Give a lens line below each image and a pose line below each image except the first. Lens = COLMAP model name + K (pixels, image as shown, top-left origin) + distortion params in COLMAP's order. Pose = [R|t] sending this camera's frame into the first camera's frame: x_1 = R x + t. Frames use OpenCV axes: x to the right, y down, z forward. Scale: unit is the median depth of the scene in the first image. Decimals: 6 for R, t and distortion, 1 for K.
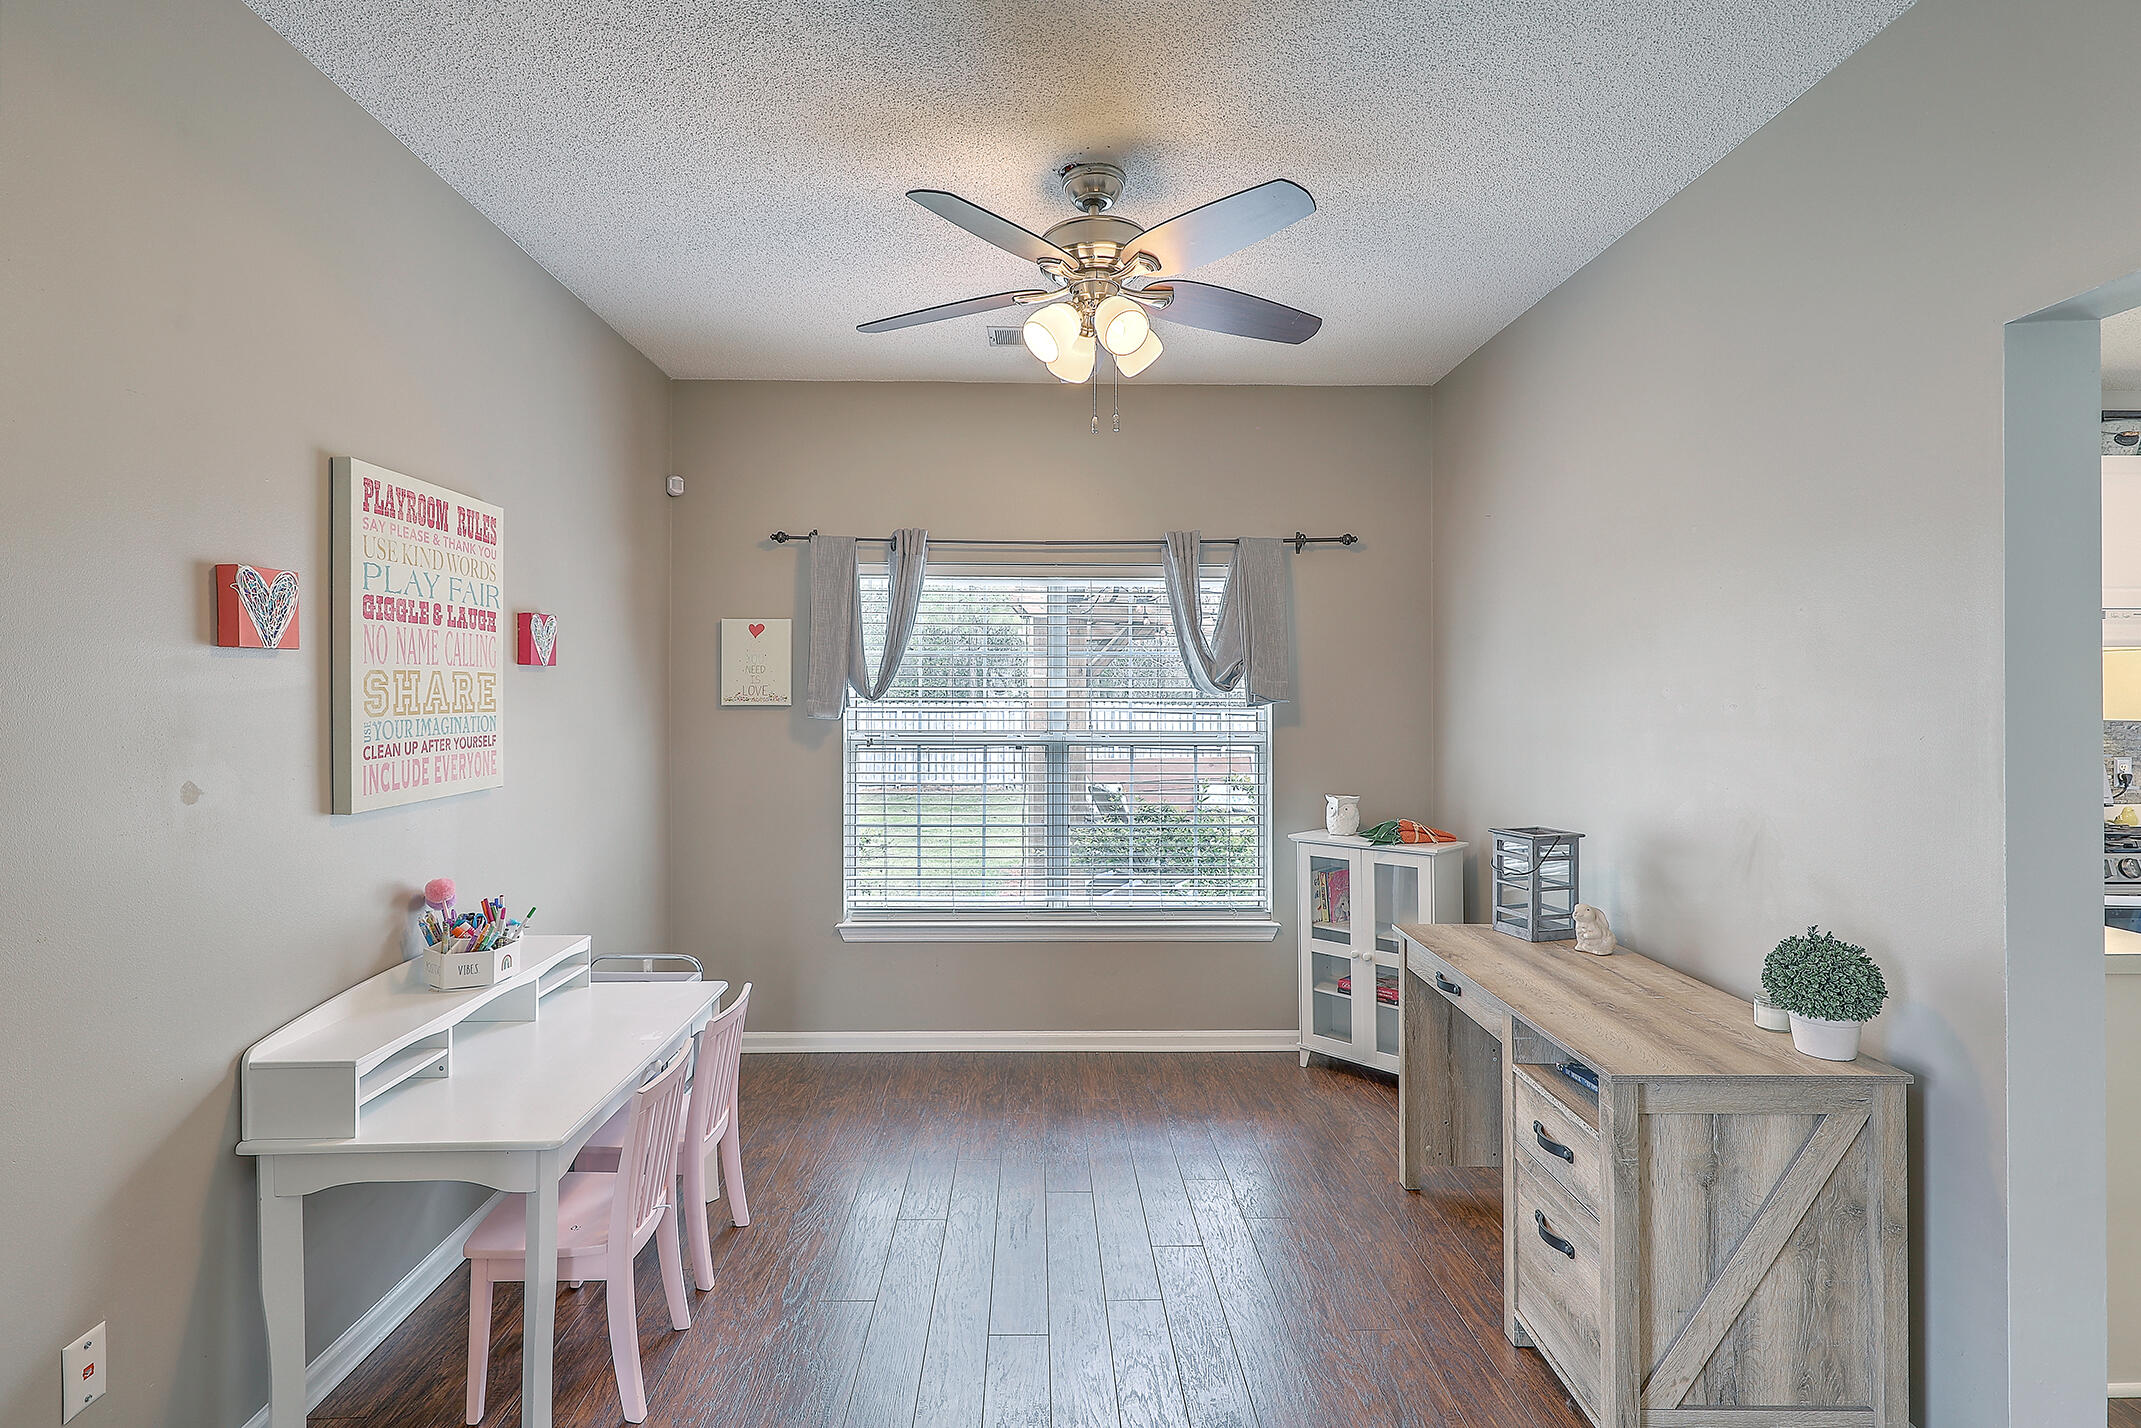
lens RADIAL K [[996.7, 0, 1035.9], [0, 996.7, 710.8], [0, 0, 1]] dist [-0.004197, -0.000461]
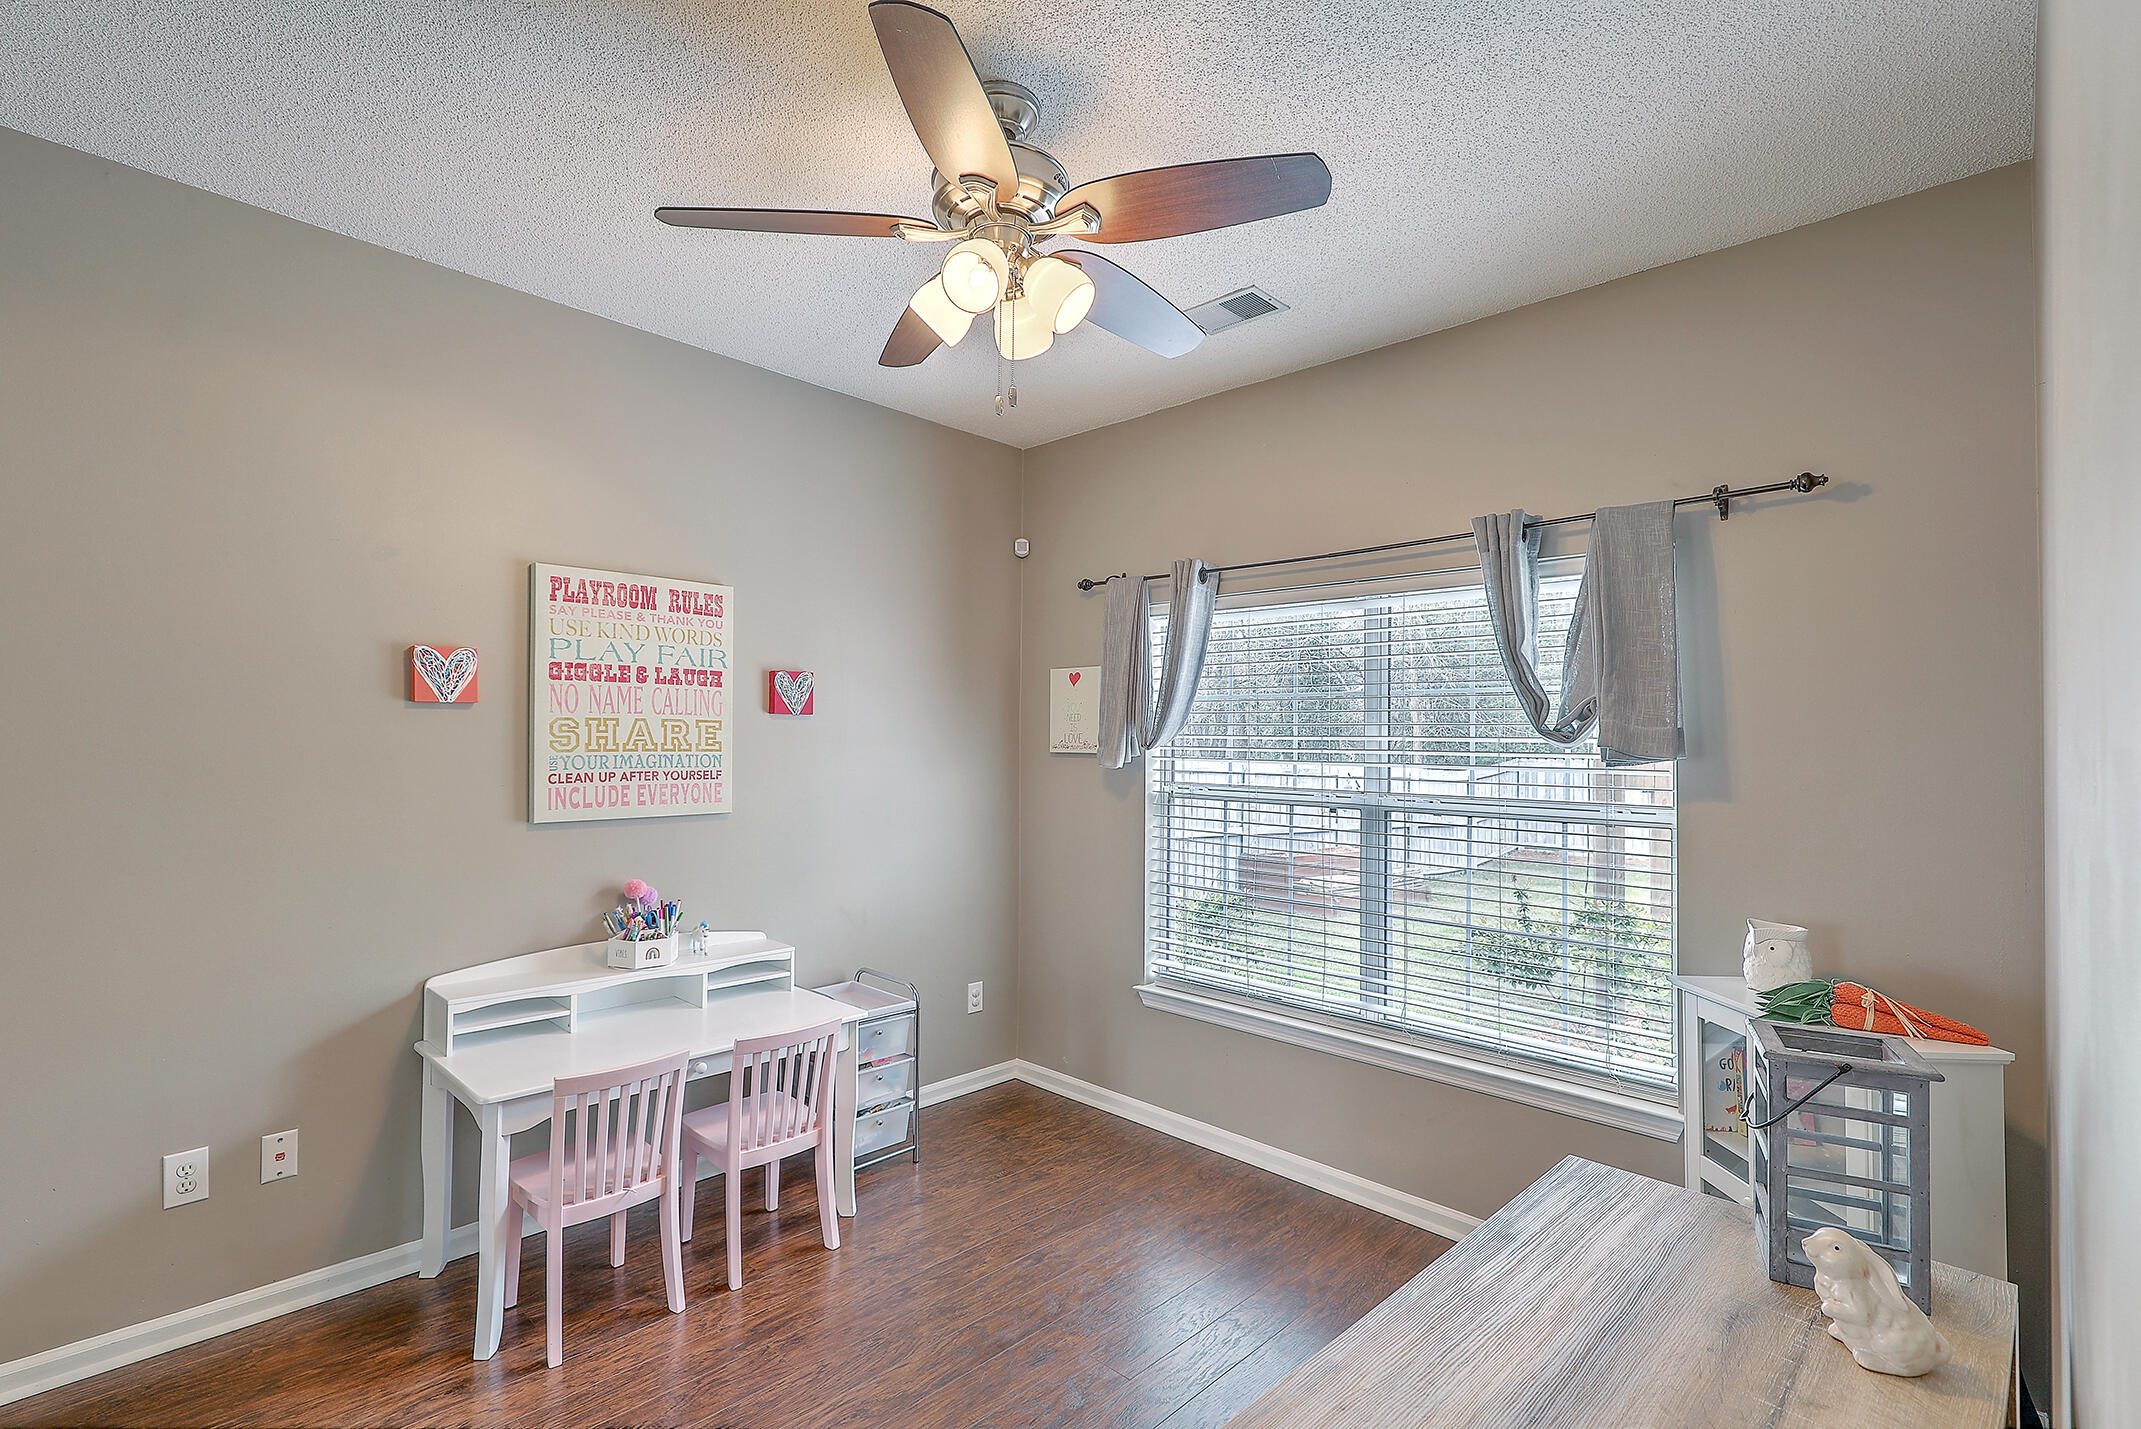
lens RADIAL K [[972.2, 0, 1081.0], [0, 972.2, 735.8], [0, 0, 1]] dist [0.000350, -0.000043]
pose [[0.706819, 0.001779, -0.707393, 0.656636], [-0.023530, 0.999503, -0.020997, -0.004254], [0.707003, 0.031486, 0.706509, 0.486329]]
